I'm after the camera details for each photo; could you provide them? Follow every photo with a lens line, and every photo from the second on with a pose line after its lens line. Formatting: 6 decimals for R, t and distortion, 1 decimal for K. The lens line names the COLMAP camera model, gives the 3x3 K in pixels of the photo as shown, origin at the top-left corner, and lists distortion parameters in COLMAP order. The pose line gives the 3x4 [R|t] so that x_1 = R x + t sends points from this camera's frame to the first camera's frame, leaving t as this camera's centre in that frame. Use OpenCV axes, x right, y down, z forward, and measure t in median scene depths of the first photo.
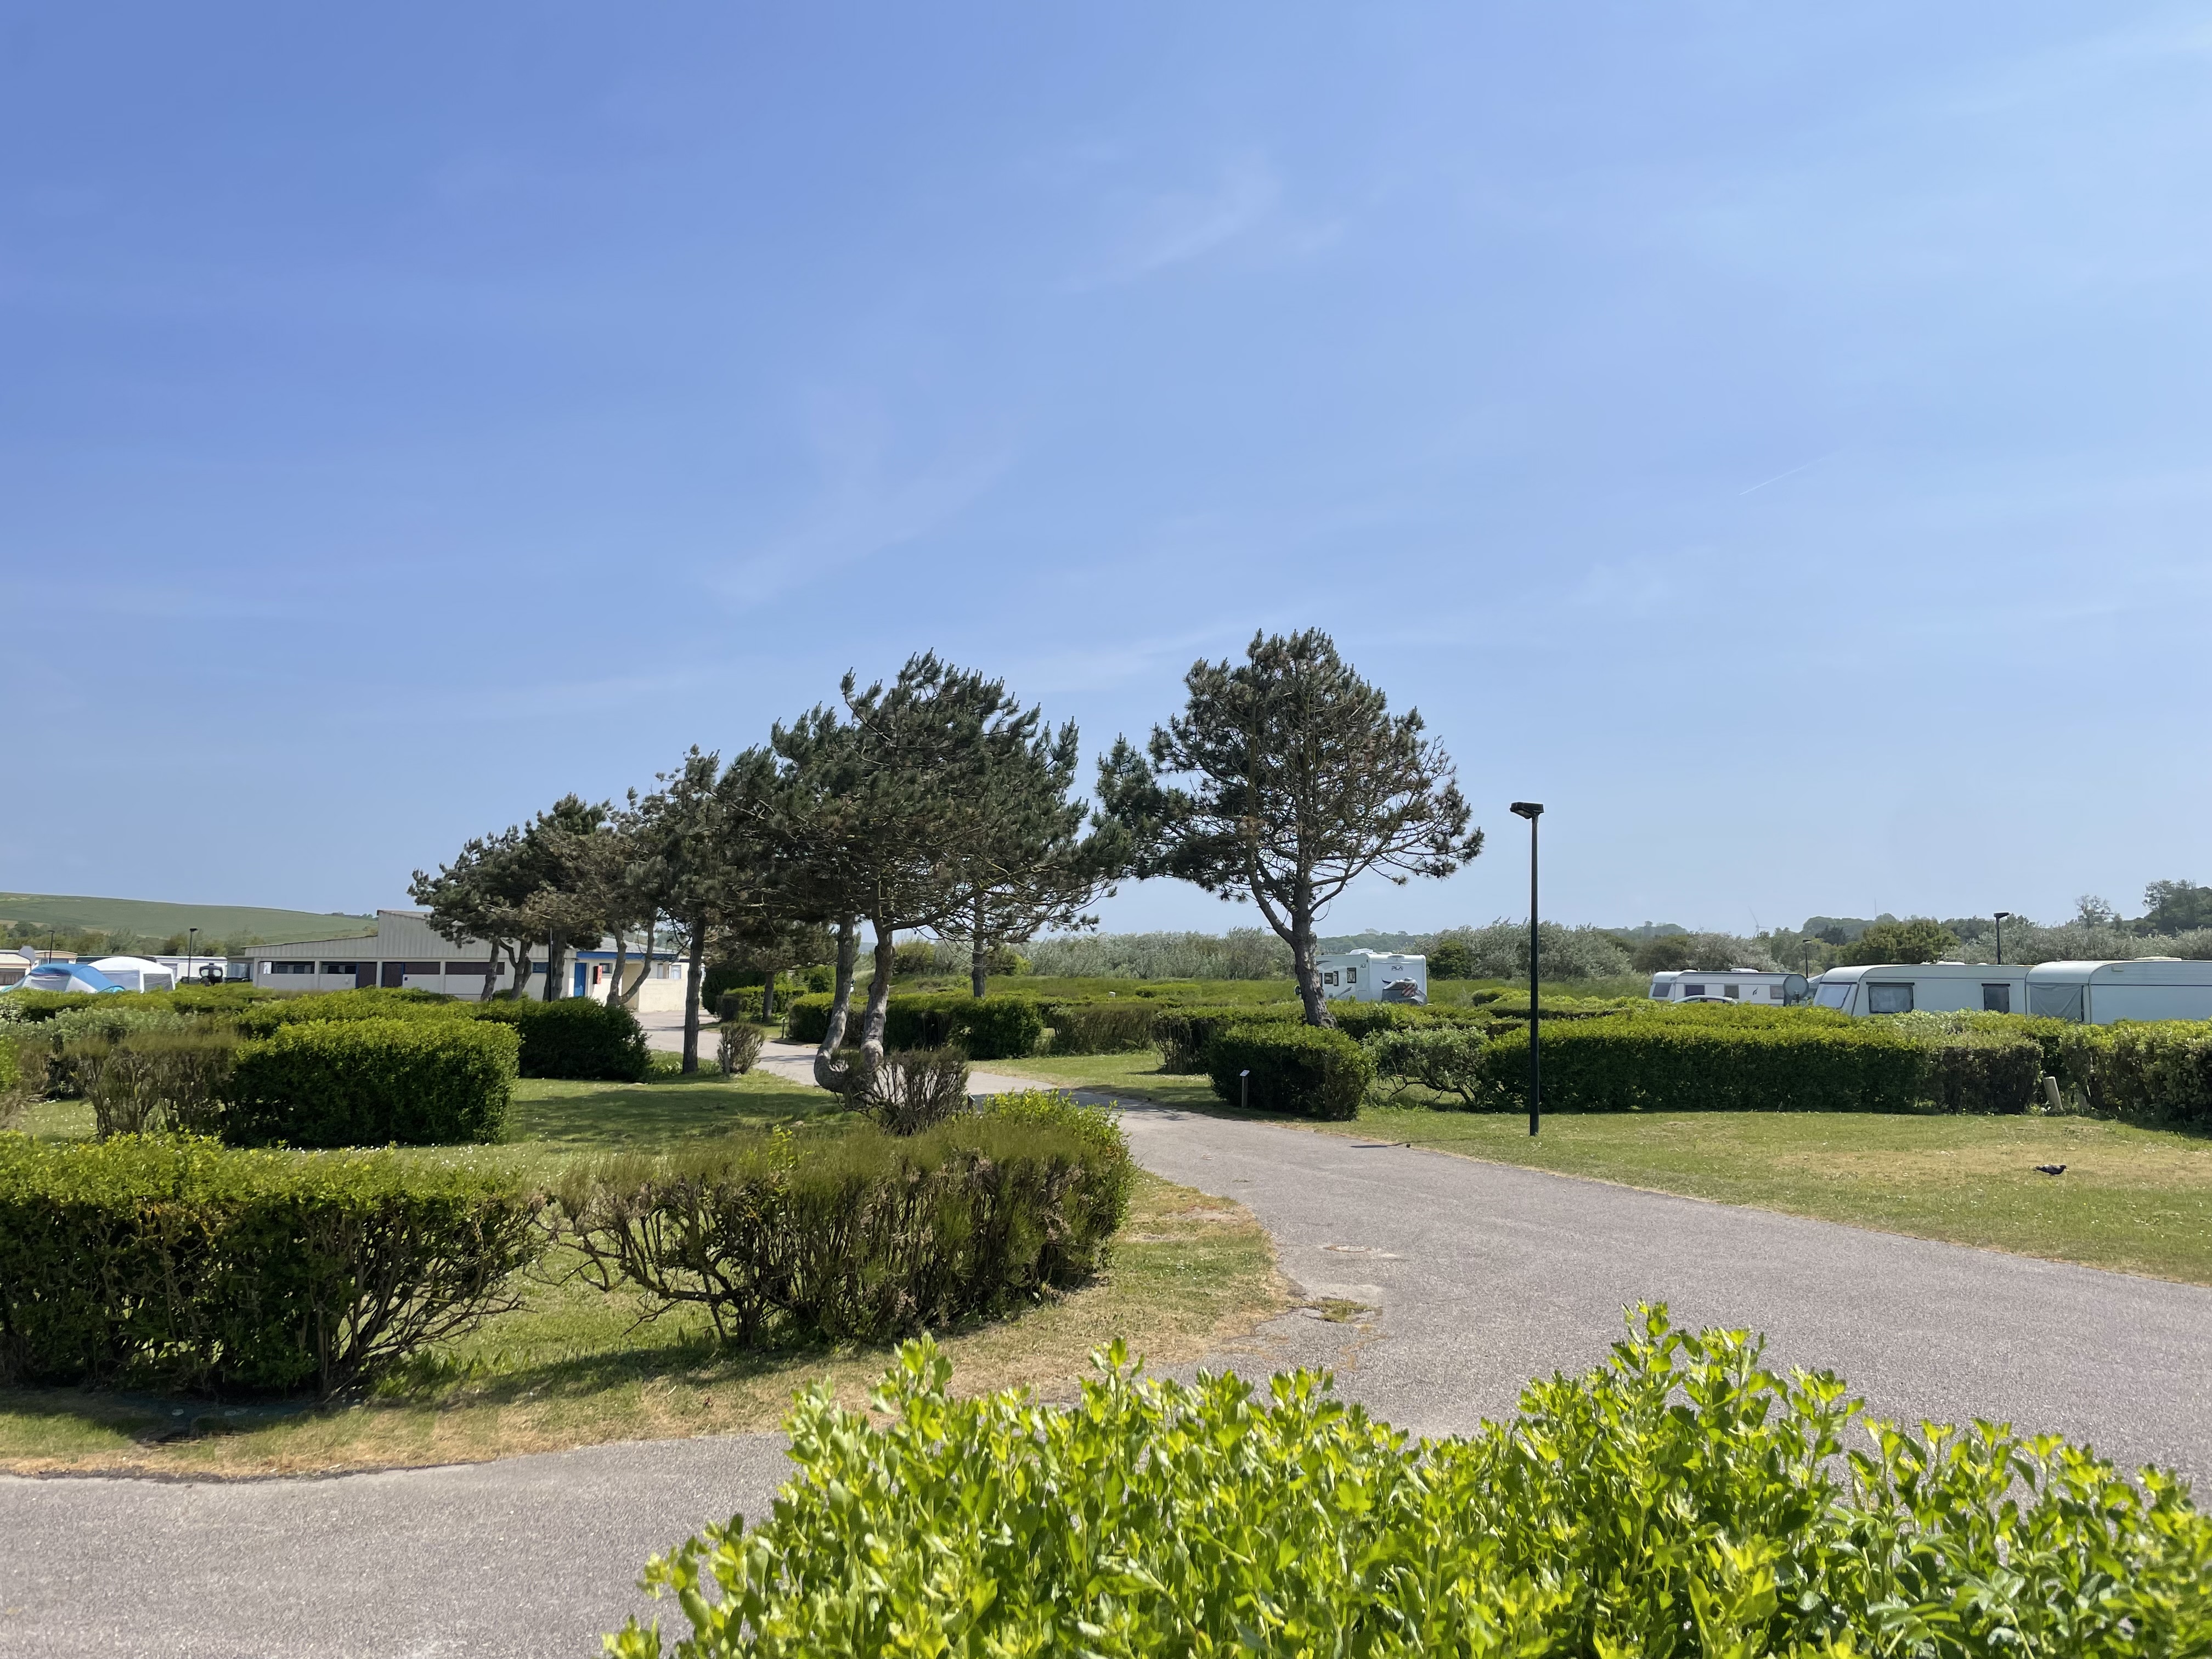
lens RADIAL K [[1569.8, 0, 1106.0], [0, 1569.8, 829.5], [0, 0, 1]] dist [-0.002073, -0.002212]
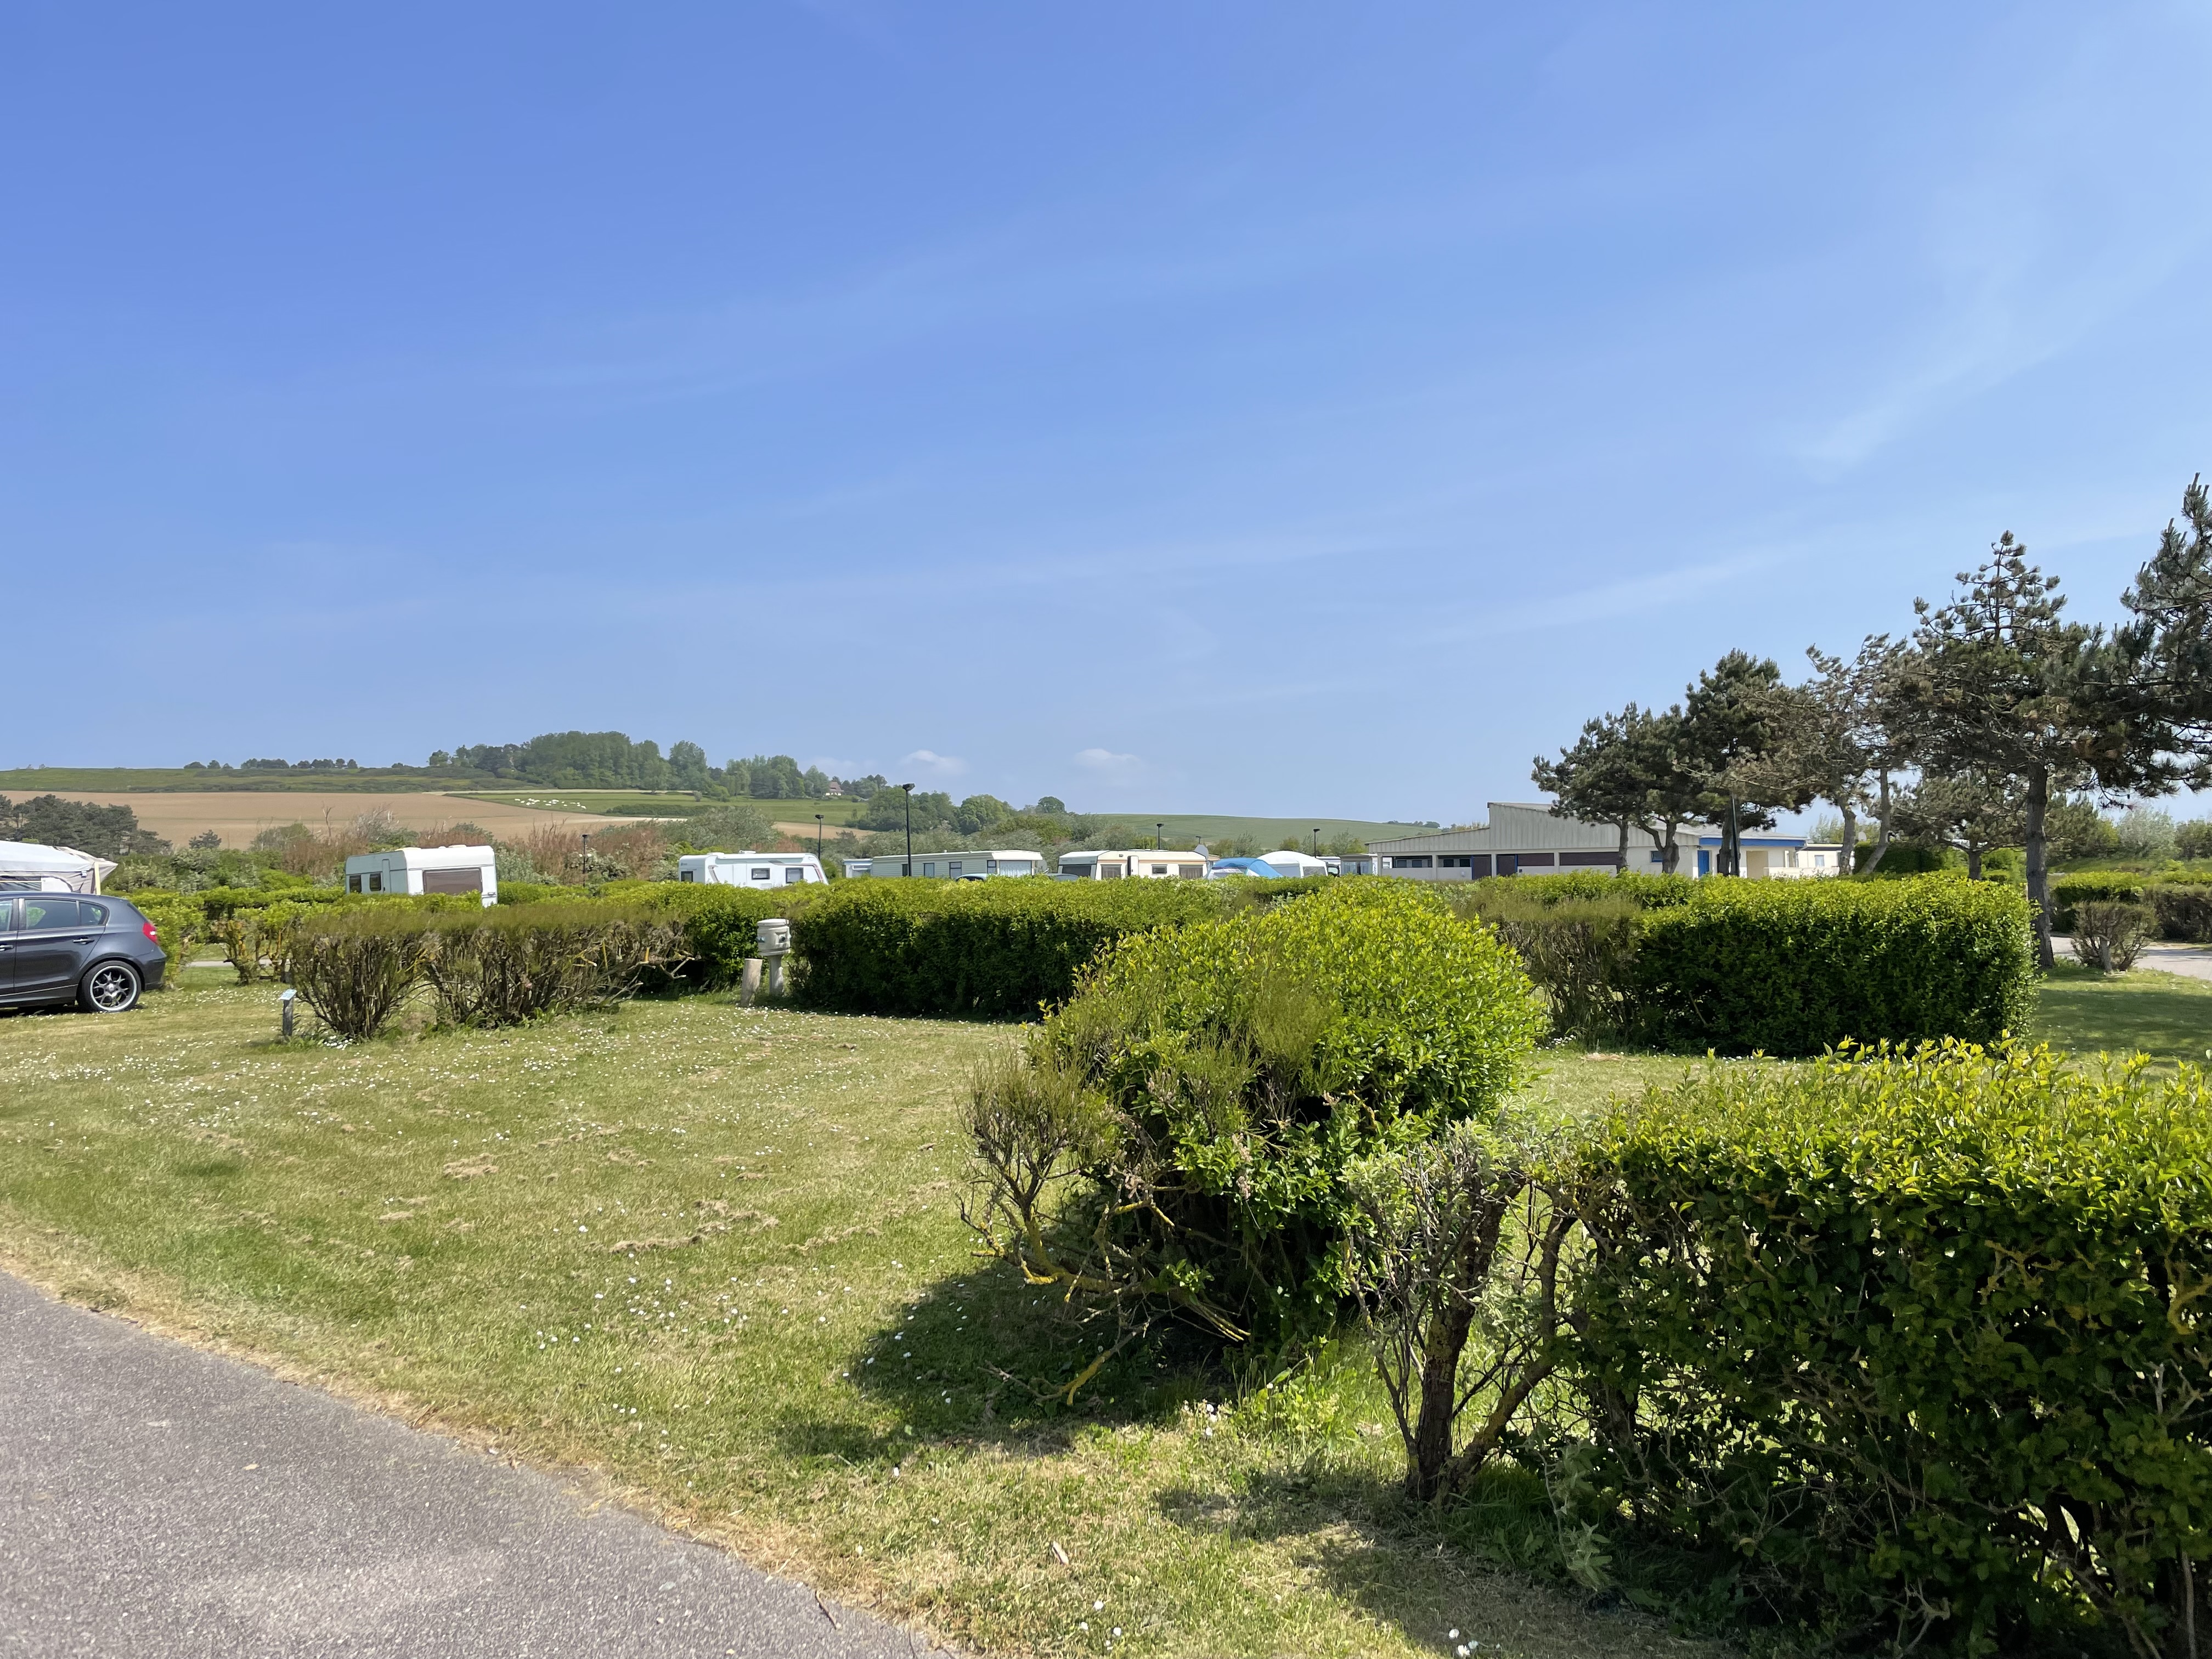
lens RADIAL K [[1569.8, 0, 1106.0], [0, 1569.8, 829.5], [0, 0, 1]] dist [-0.002073, -0.002212]
pose [[0.801845, -0.032132, -0.596667, -0.173950], [0.070582, 0.996656, 0.041181, 0.027687], [0.593348, -0.075135, 0.801431, 0.145169]]
